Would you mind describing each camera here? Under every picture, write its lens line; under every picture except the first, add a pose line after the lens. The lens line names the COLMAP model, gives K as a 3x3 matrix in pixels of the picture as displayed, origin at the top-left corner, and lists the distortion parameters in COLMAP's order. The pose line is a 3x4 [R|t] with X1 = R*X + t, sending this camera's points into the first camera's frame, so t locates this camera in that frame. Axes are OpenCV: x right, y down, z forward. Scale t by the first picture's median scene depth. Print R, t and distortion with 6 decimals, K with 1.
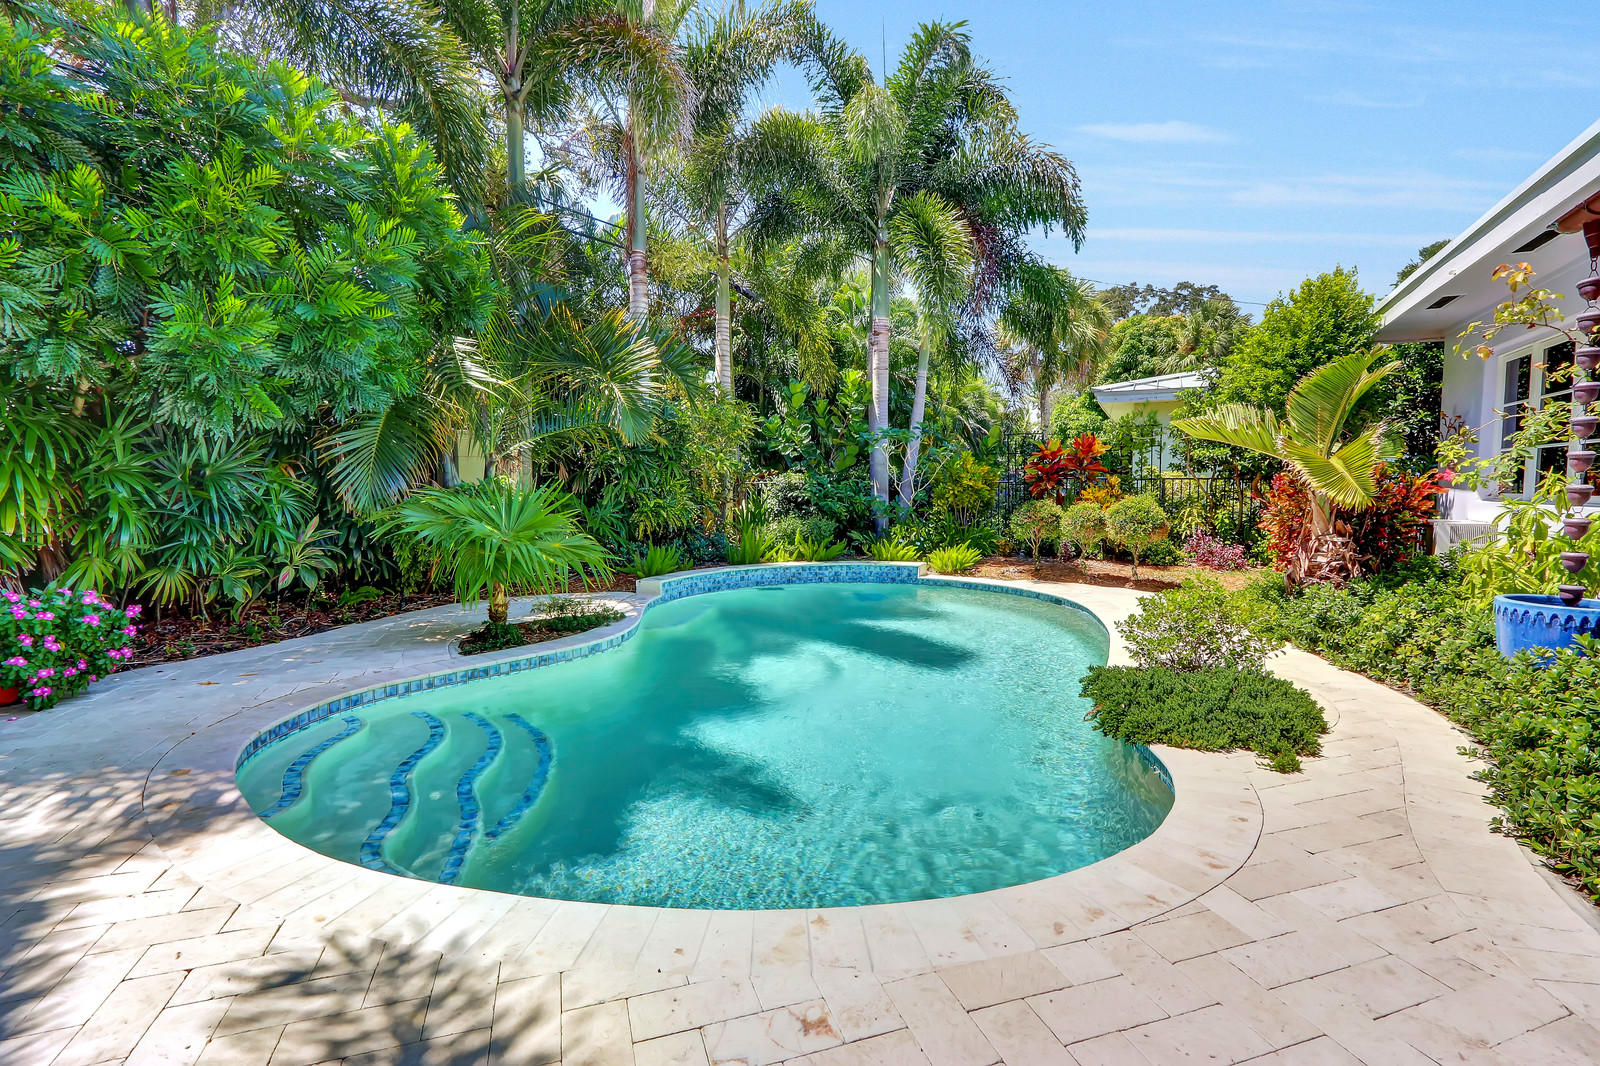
lens RADIAL K [[734.3, 0, 795.8], [0, 734.3, 537.3], [0, 0, 1]] dist [-0.021125, 0.003909]
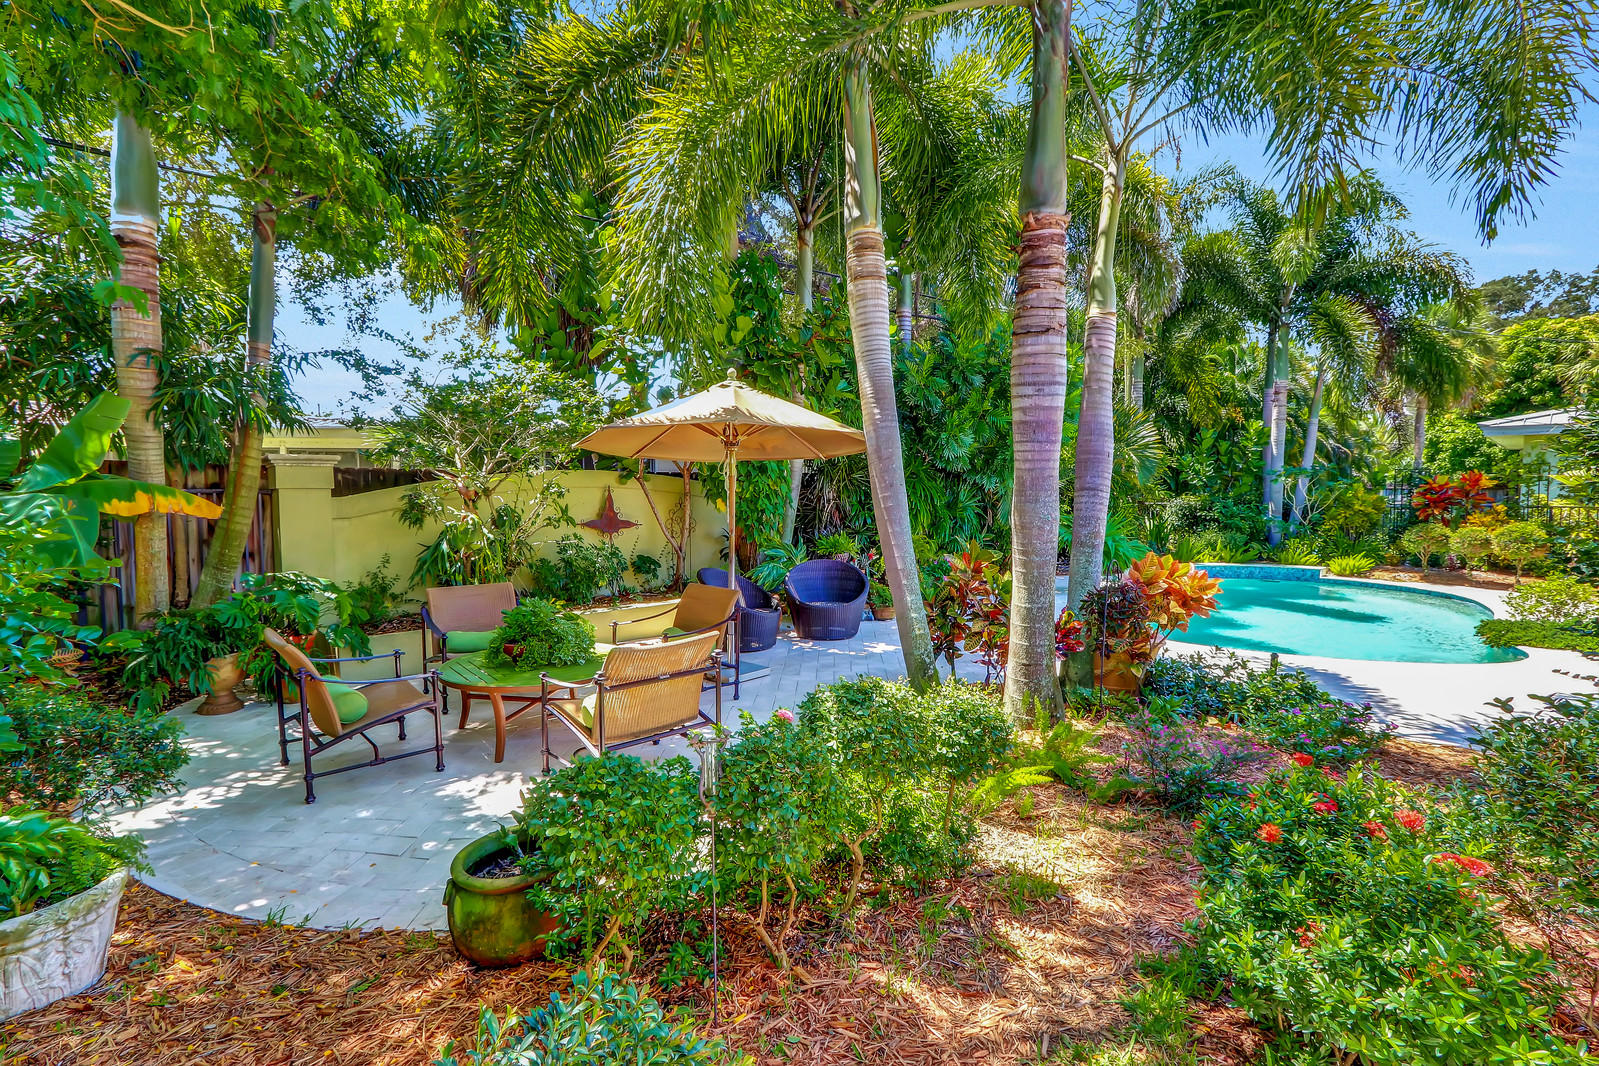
lens RADIAL K [[733.9, 0, 796.3], [0, 733.9, 536.4], [0, 0, 1]] dist [-0.021125, 0.003909]
pose [[0.935528, 0.027852, -0.352153, -0.252820], [-0.030056, 0.999548, -0.000793, 0.007457], [0.351972, 0.011326, 0.935942, -0.574427]]
